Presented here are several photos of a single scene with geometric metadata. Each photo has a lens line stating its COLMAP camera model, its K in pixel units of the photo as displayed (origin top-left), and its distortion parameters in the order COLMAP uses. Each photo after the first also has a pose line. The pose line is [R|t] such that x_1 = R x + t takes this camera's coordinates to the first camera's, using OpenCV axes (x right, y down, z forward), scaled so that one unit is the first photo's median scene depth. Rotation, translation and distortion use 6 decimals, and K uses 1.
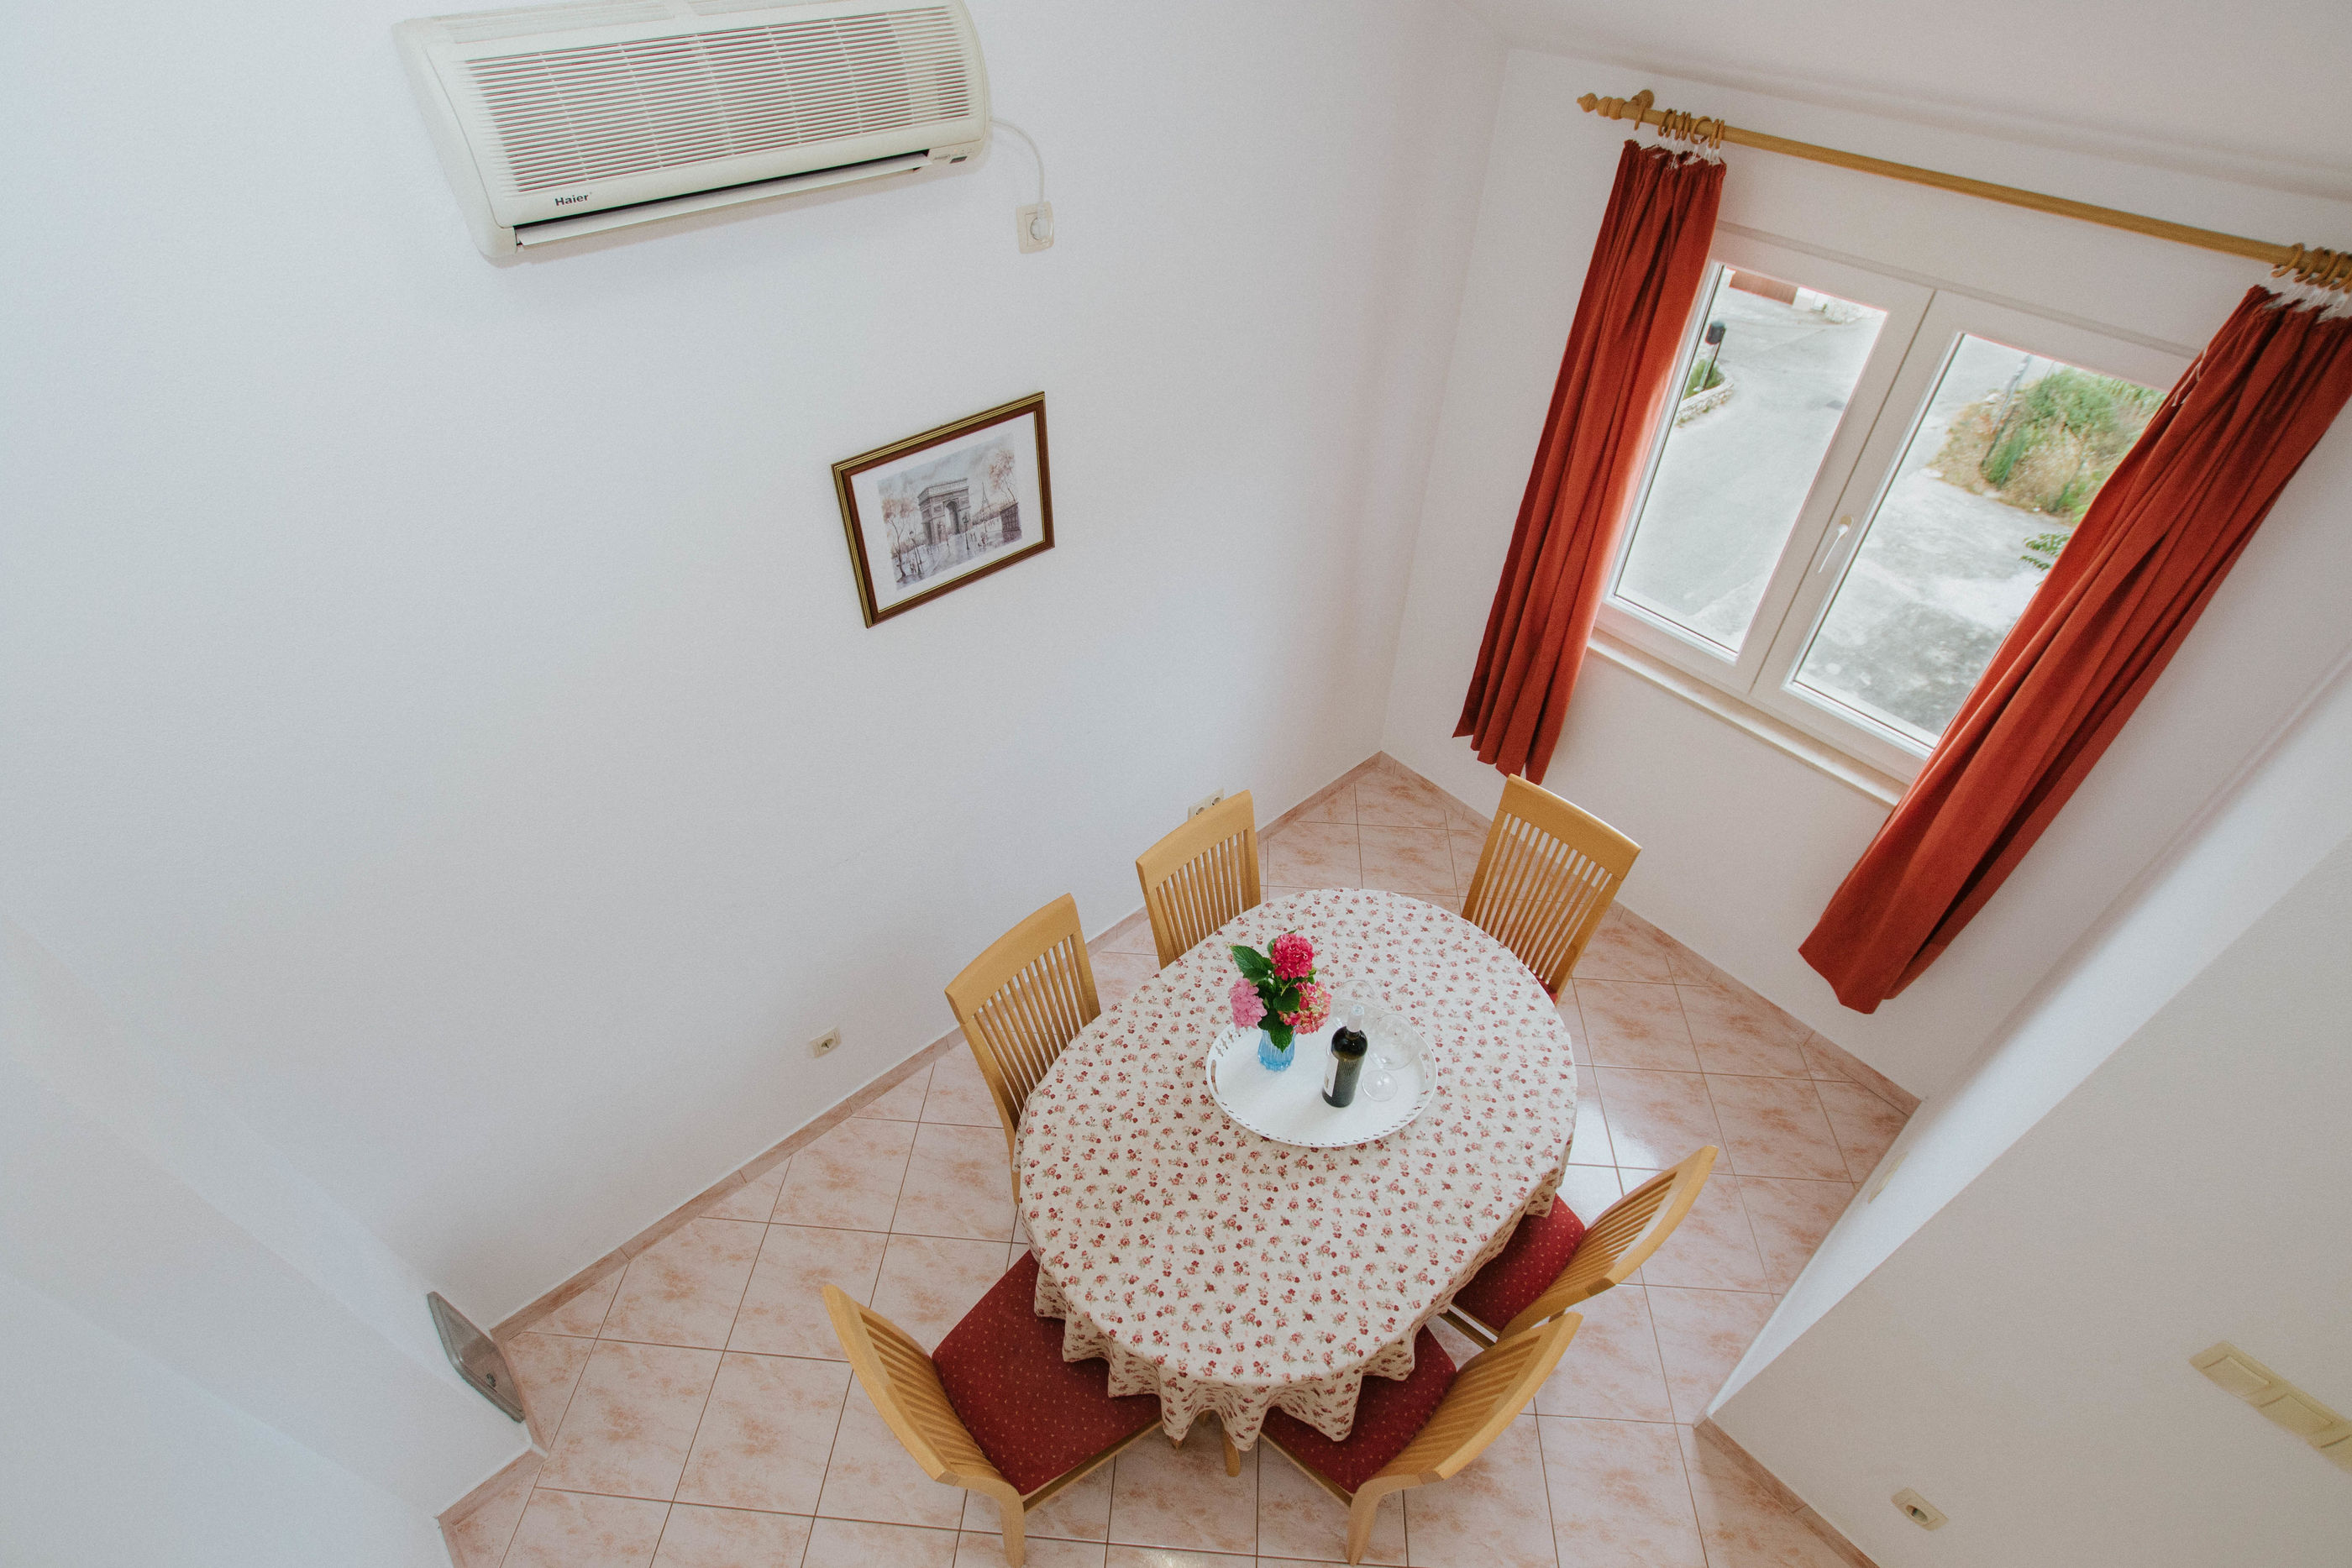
lens RADIAL K [[1085.6, 0, 1186.7], [0, 1085.6, 805.8], [0, 0, 1]] dist [-0.037142, 0.006686]
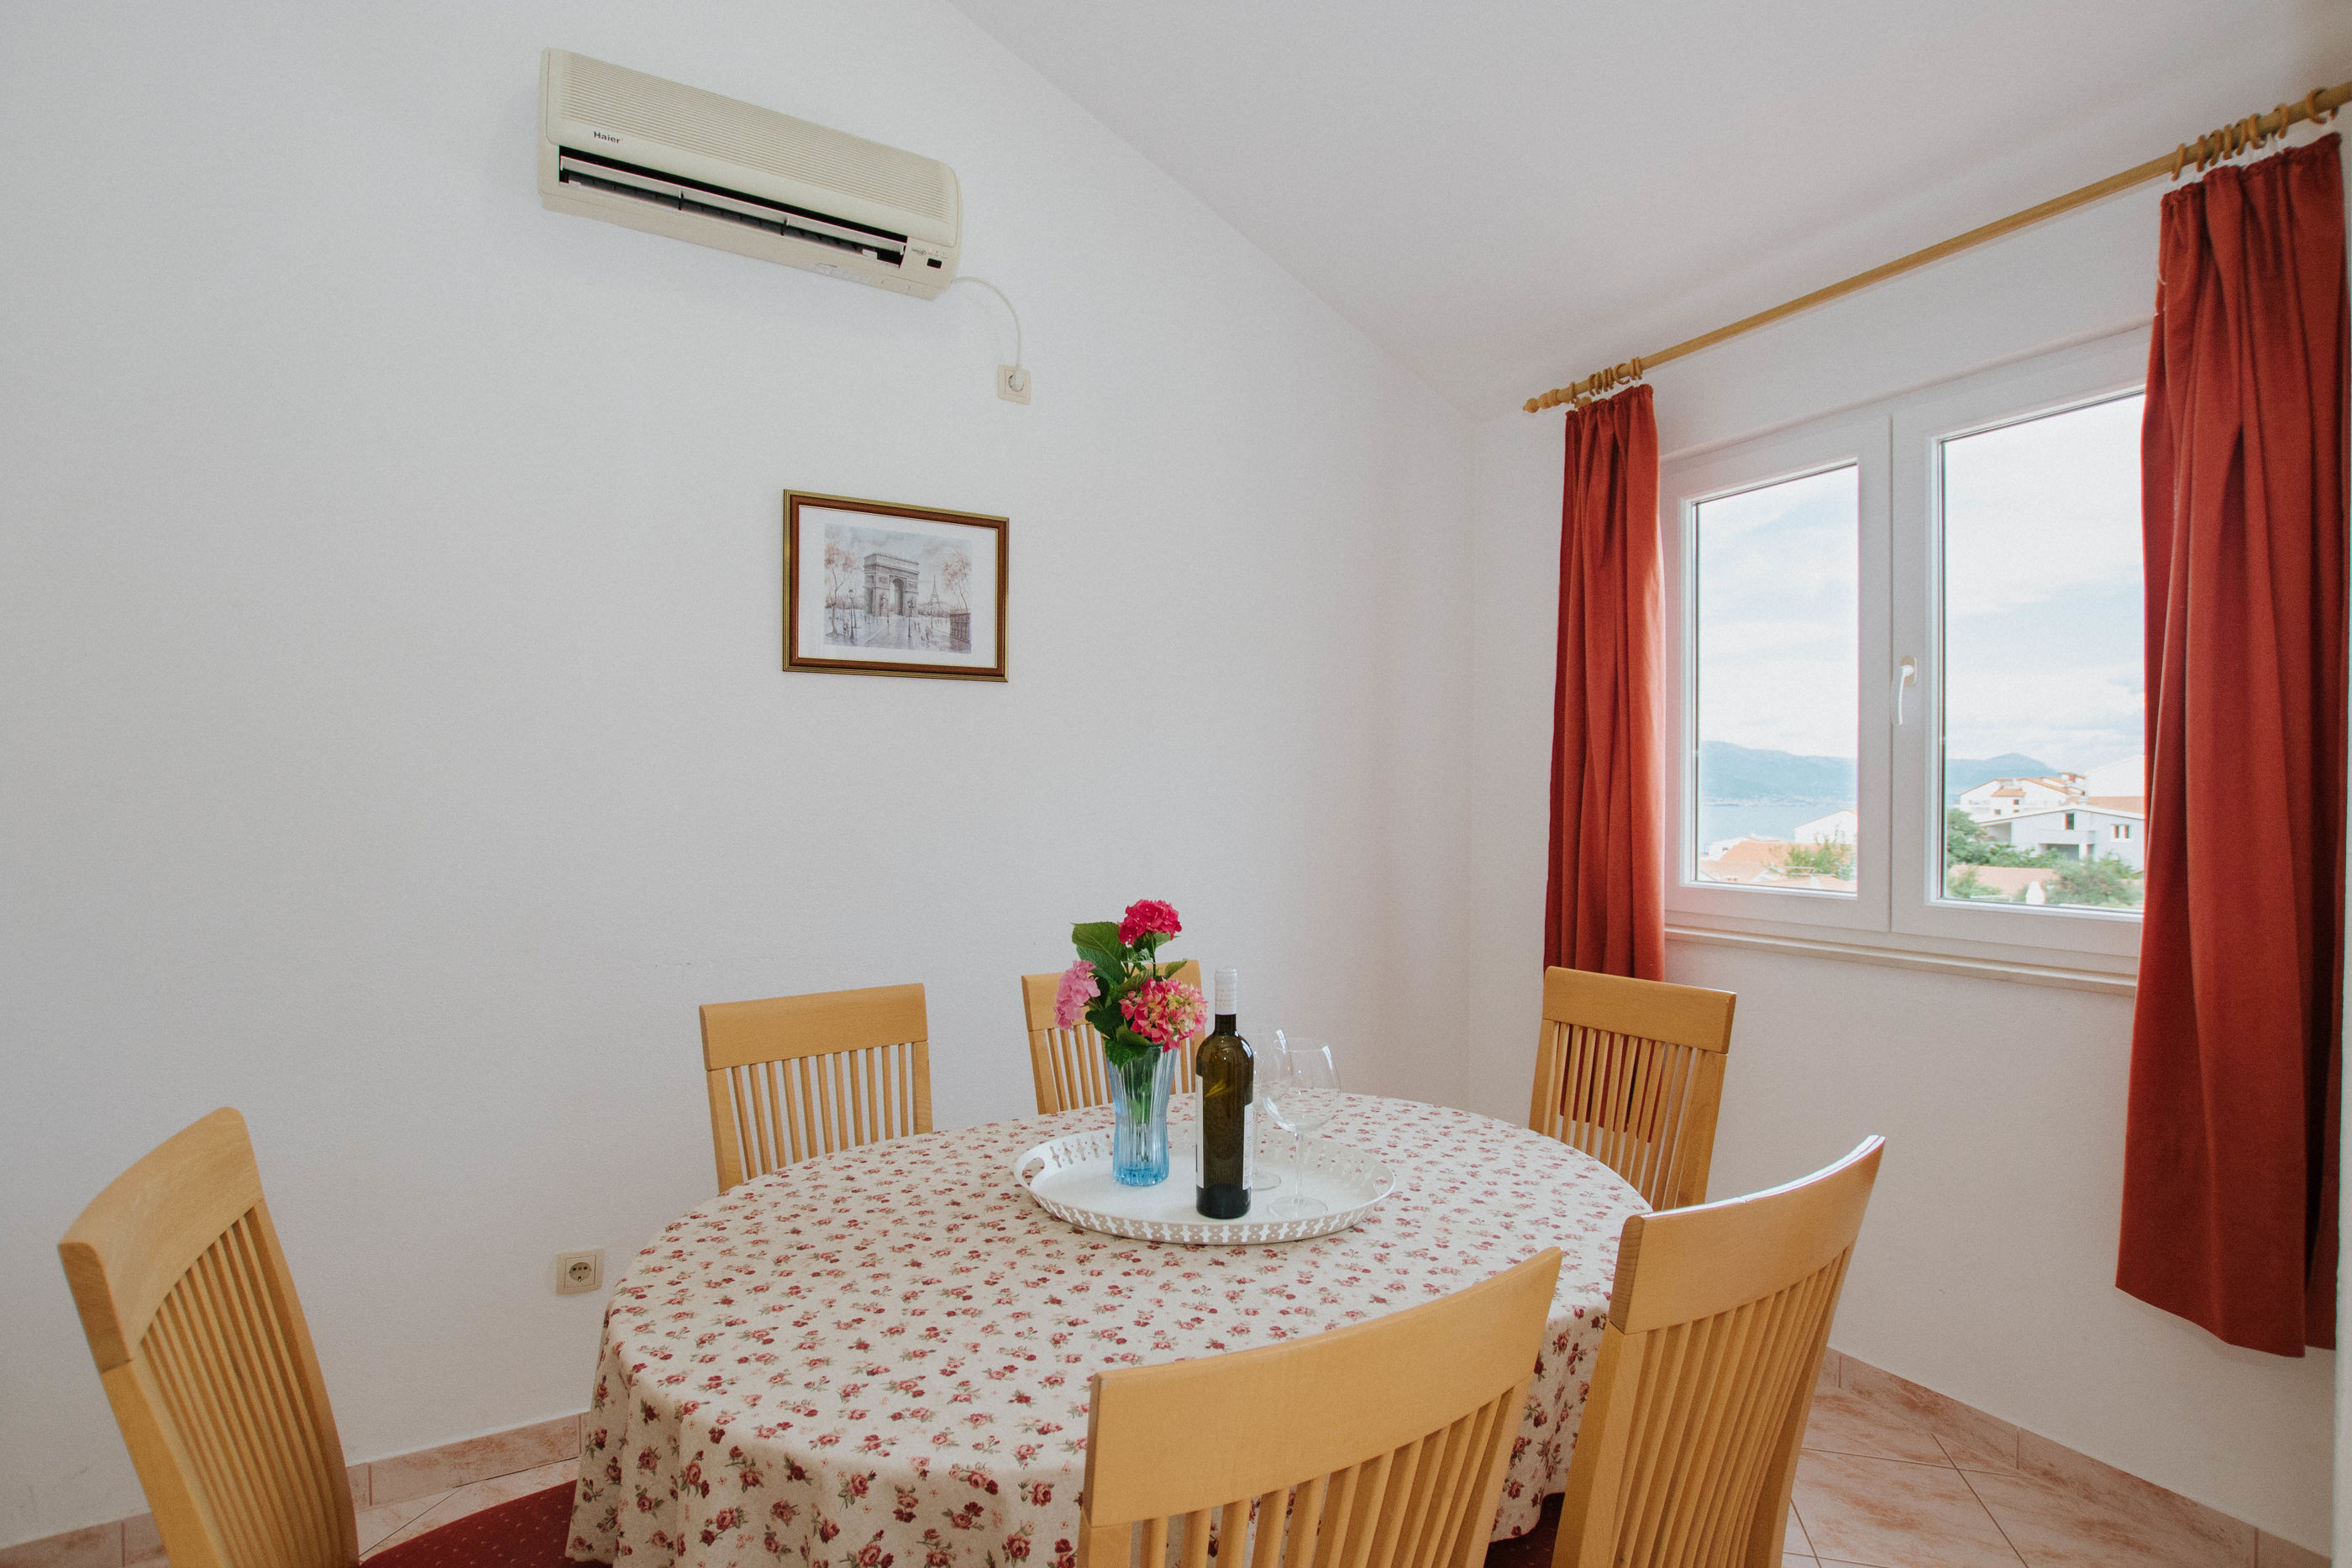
lens RADIAL K [[1085.6, 0, 1186.7], [0, 1085.6, 805.8], [0, 0, 1]] dist [-0.037142, 0.006686]
pose [[0.980343, -0.012241, -0.196922, 0.251752], [-0.127846, 0.720789, -0.681262, 0.539391], [0.150278, 0.693046, 0.705056, 0.448803]]
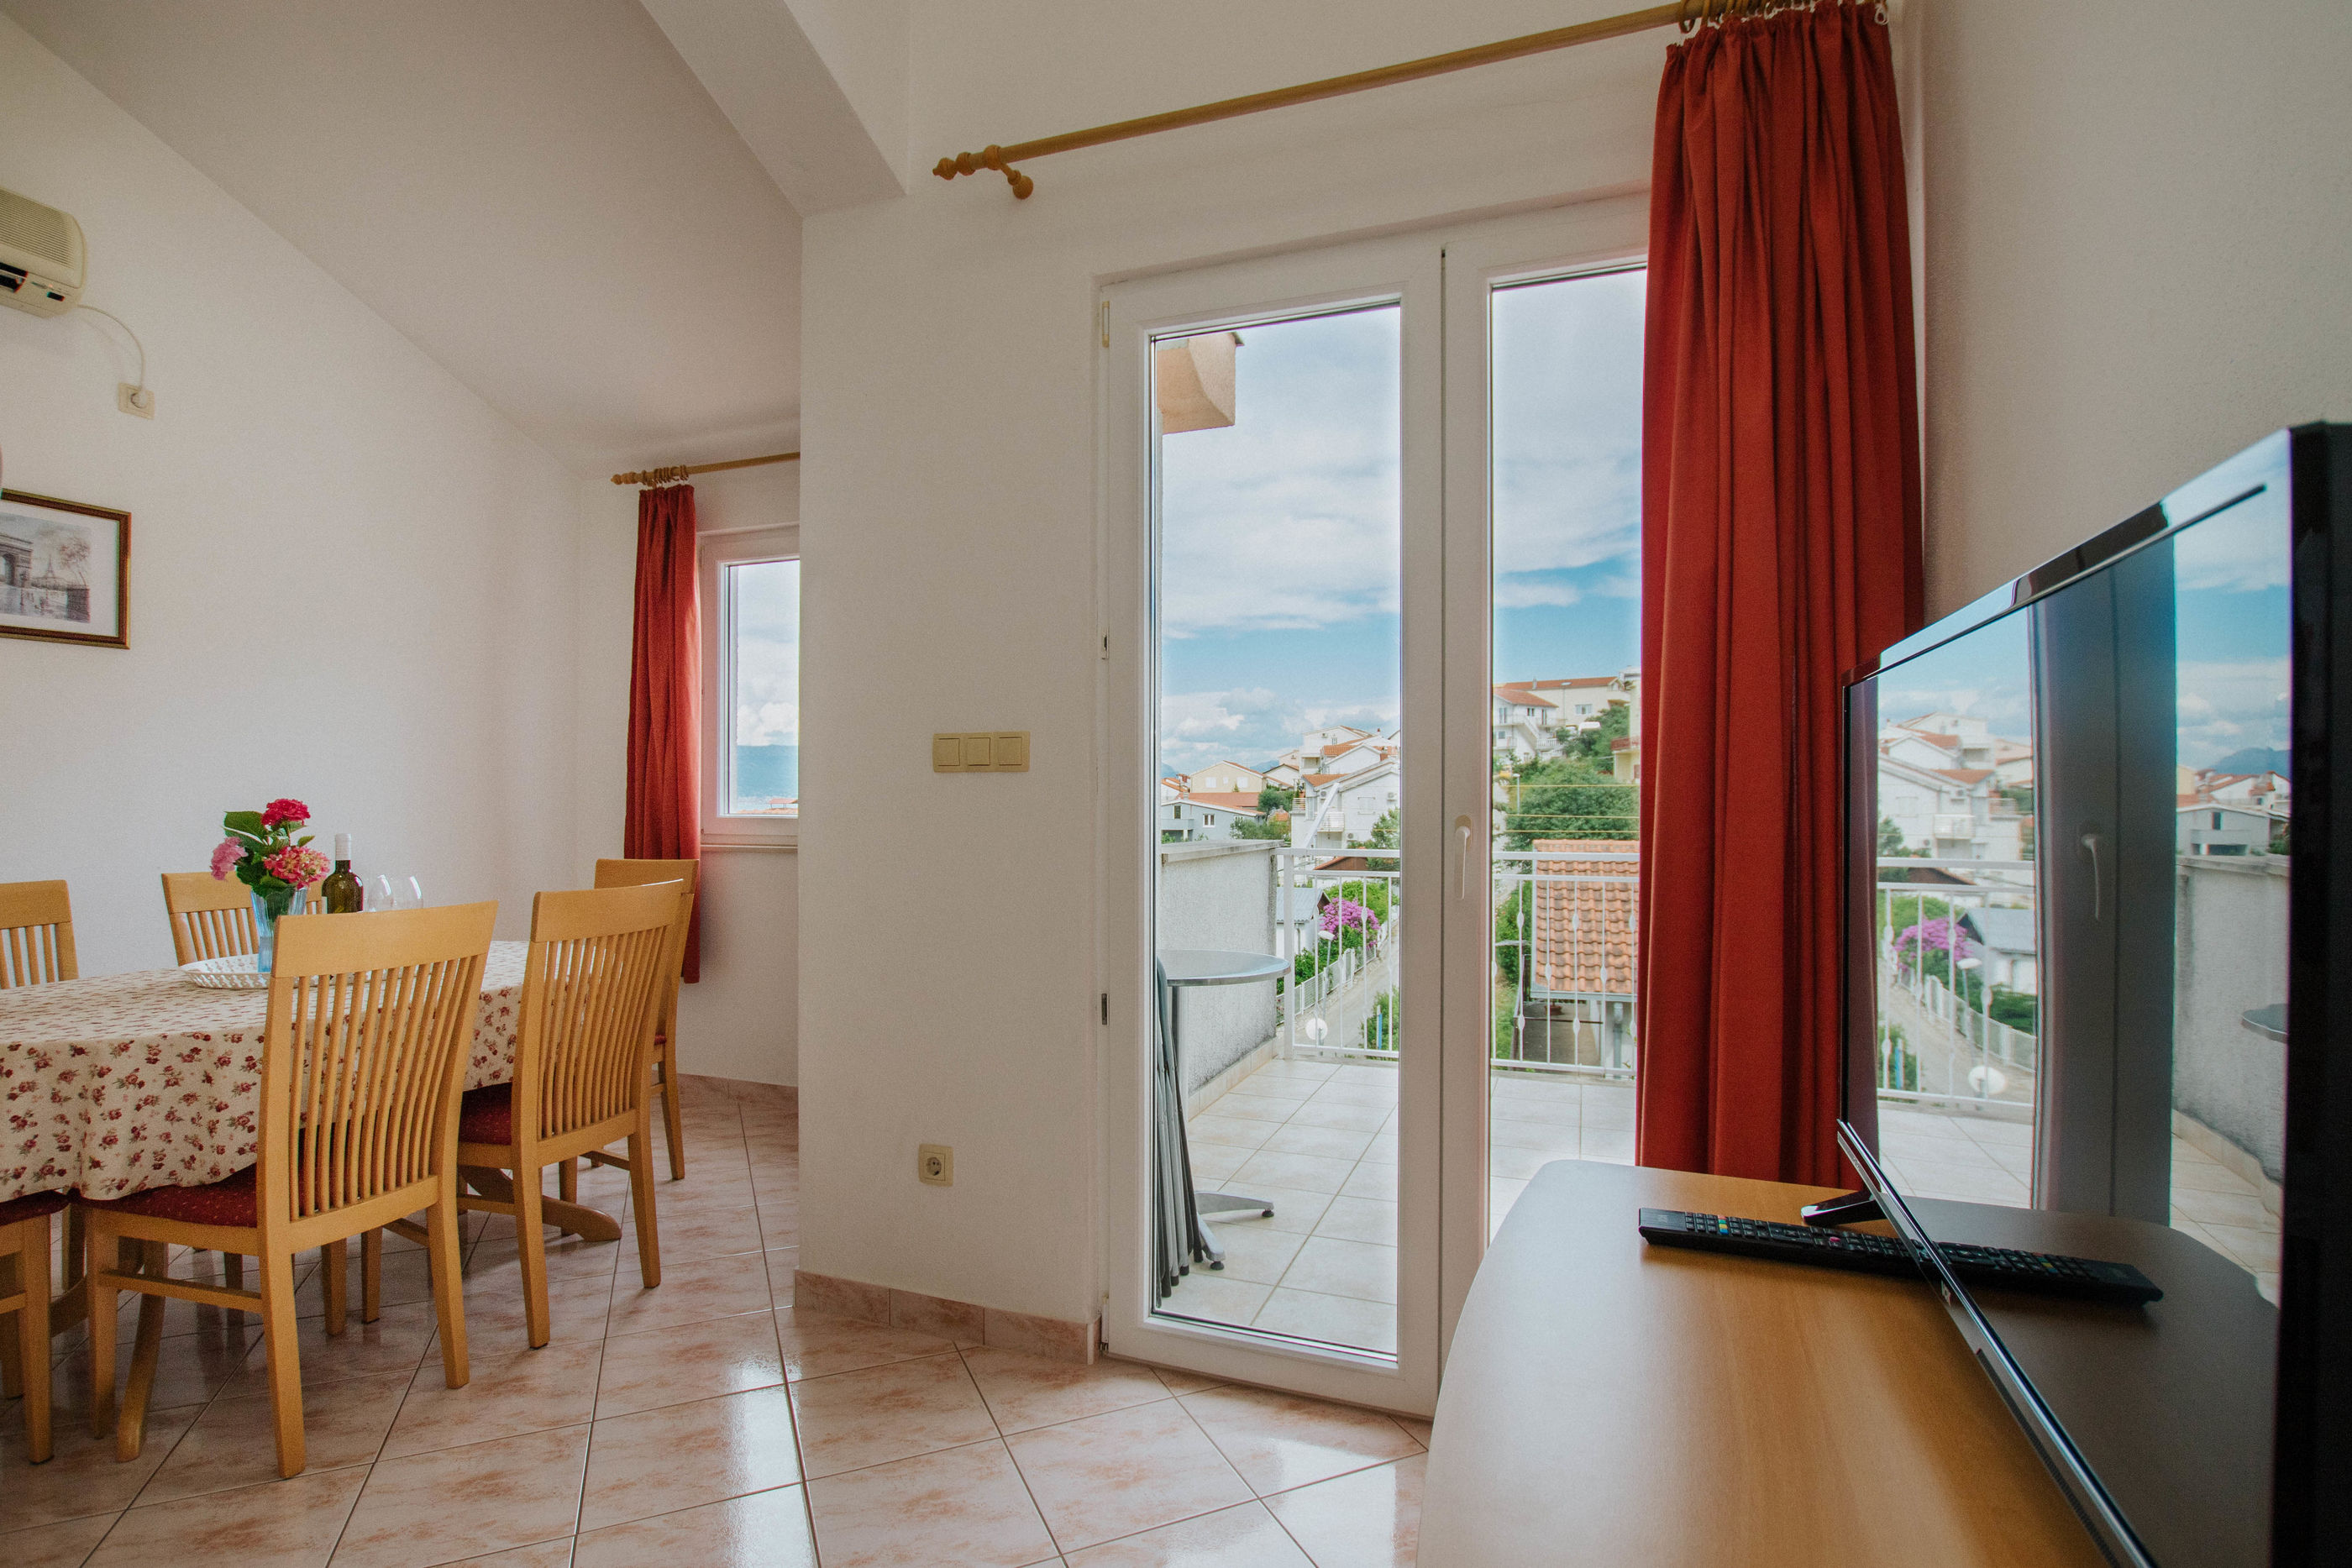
lens RADIAL K [[1093.1, 0, 1169.0], [0, 1093.1, 805.3], [0, 0, 1]] dist [-0.037472, 0.006773]
pose [[0.886538, -0.016204, 0.462371, 0.380748], [0.329986, 0.722631, -0.607383, 1.056045], [-0.324282, 0.691044, 0.645987, 0.002561]]
